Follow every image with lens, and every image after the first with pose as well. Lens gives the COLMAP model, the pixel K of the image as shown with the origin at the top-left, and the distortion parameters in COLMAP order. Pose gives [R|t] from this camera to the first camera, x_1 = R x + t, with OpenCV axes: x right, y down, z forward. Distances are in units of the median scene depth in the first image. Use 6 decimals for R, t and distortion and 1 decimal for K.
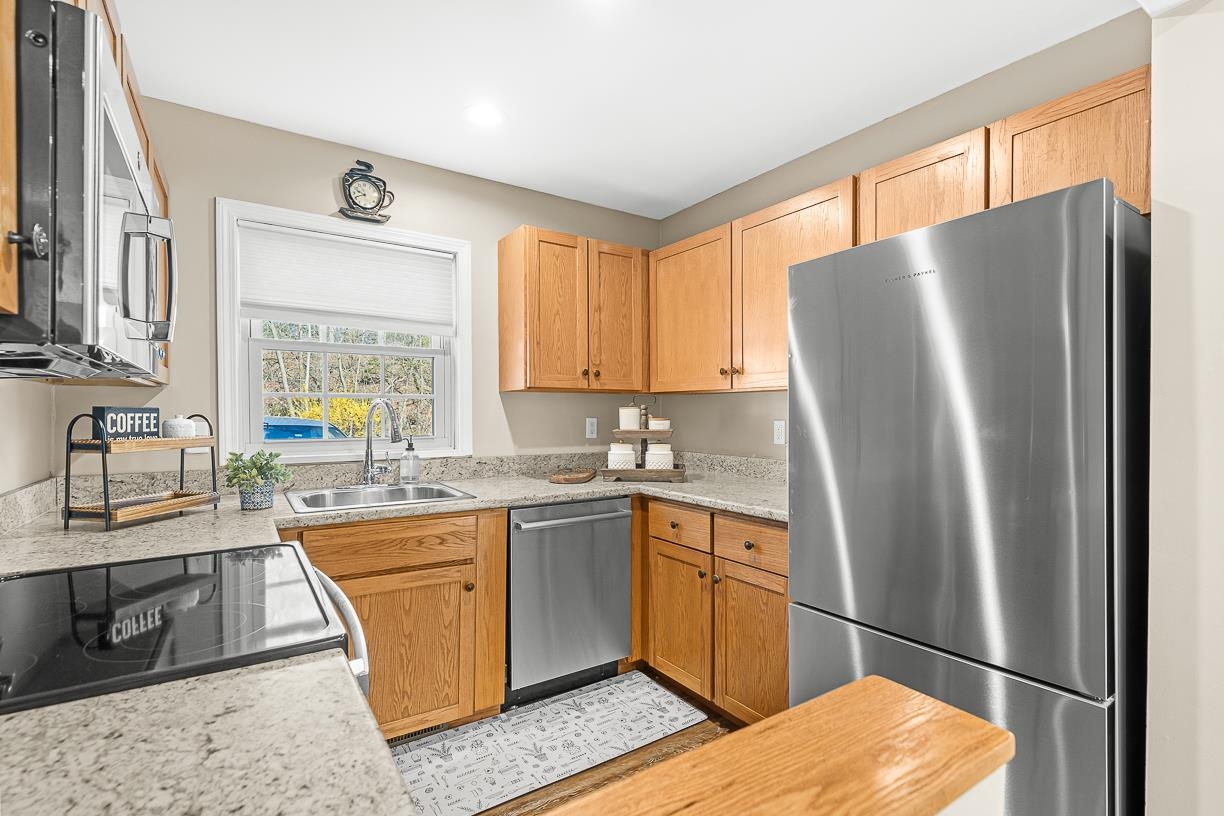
lens RADIAL K [[575.1, 0, 605.5], [0, 575.1, 417.7], [0, 0, 1]] dist [0.005774, -0.000027]
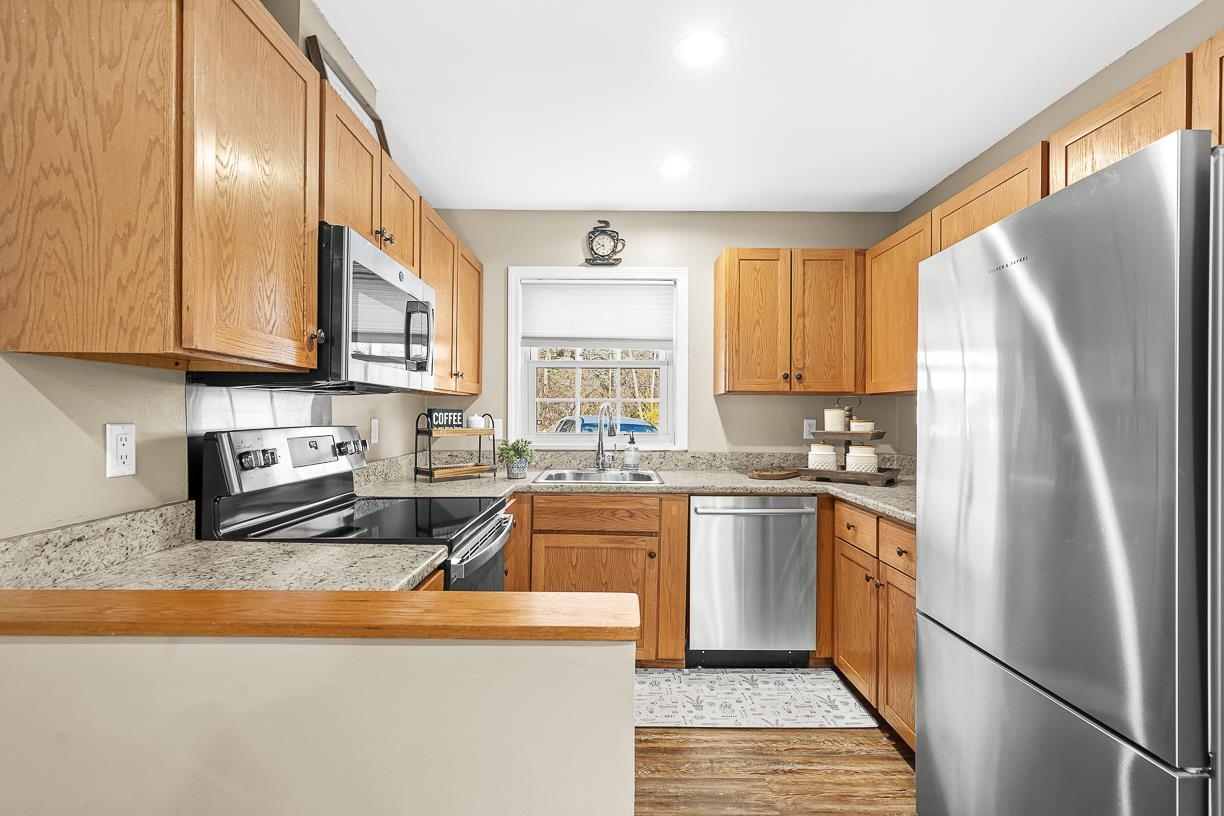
lens RADIAL K [[575.1, 0, 613.0], [0, 575.1, 412.9], [0, 0, 1]] dist [0.005774, -0.000027]
pose [[0.833997, 0.003994, -0.551754, 0.333575], [-0.009842, 0.999922, -0.007639, 0.000268], [0.551681, 0.011801, 0.833972, -0.069607]]
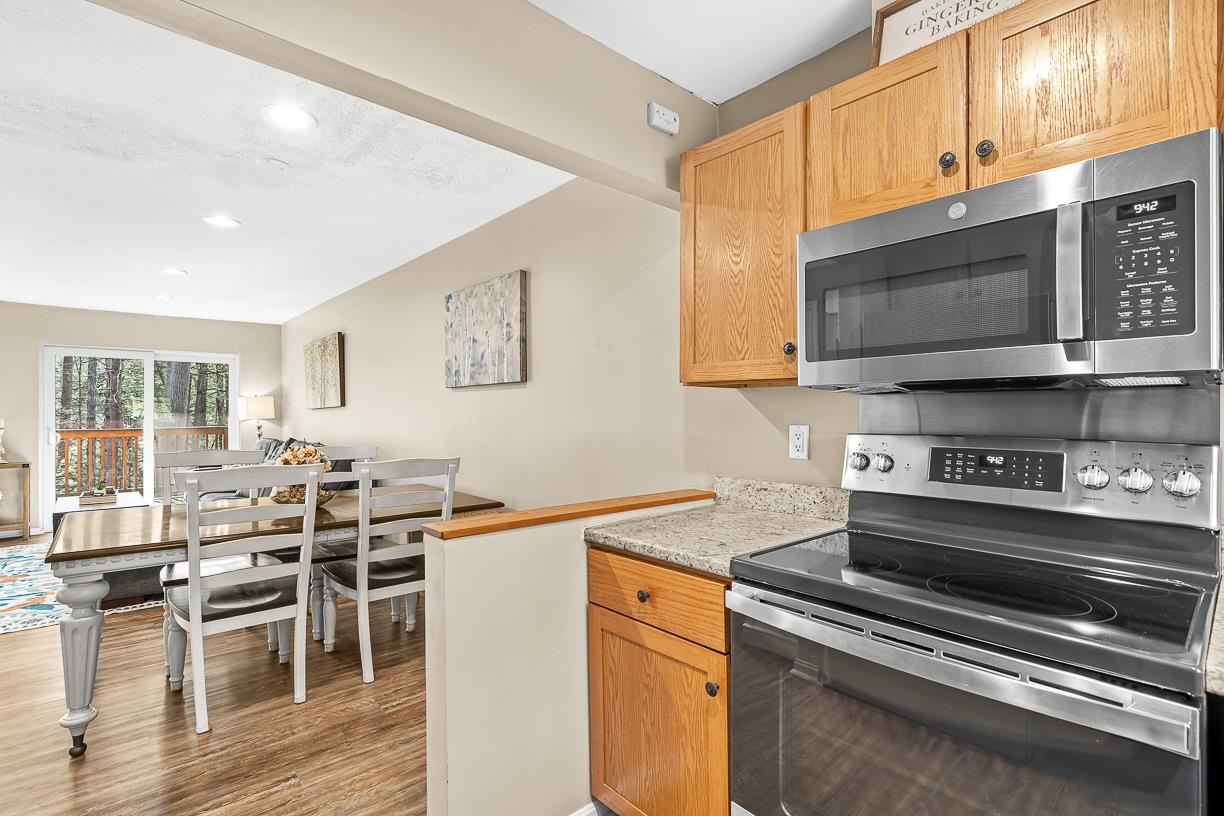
lens RADIAL K [[575.1, 0, 601.3], [0, 575.1, 407.6], [0, 0, 1]] dist [0.005774, -0.000027]
pose [[-0.992951, 0.000456, -0.118526, 0.035416], [0.000590, 0.999999, -0.001092, -0.013037], [0.118525, -0.001154, -0.992950, 0.902255]]
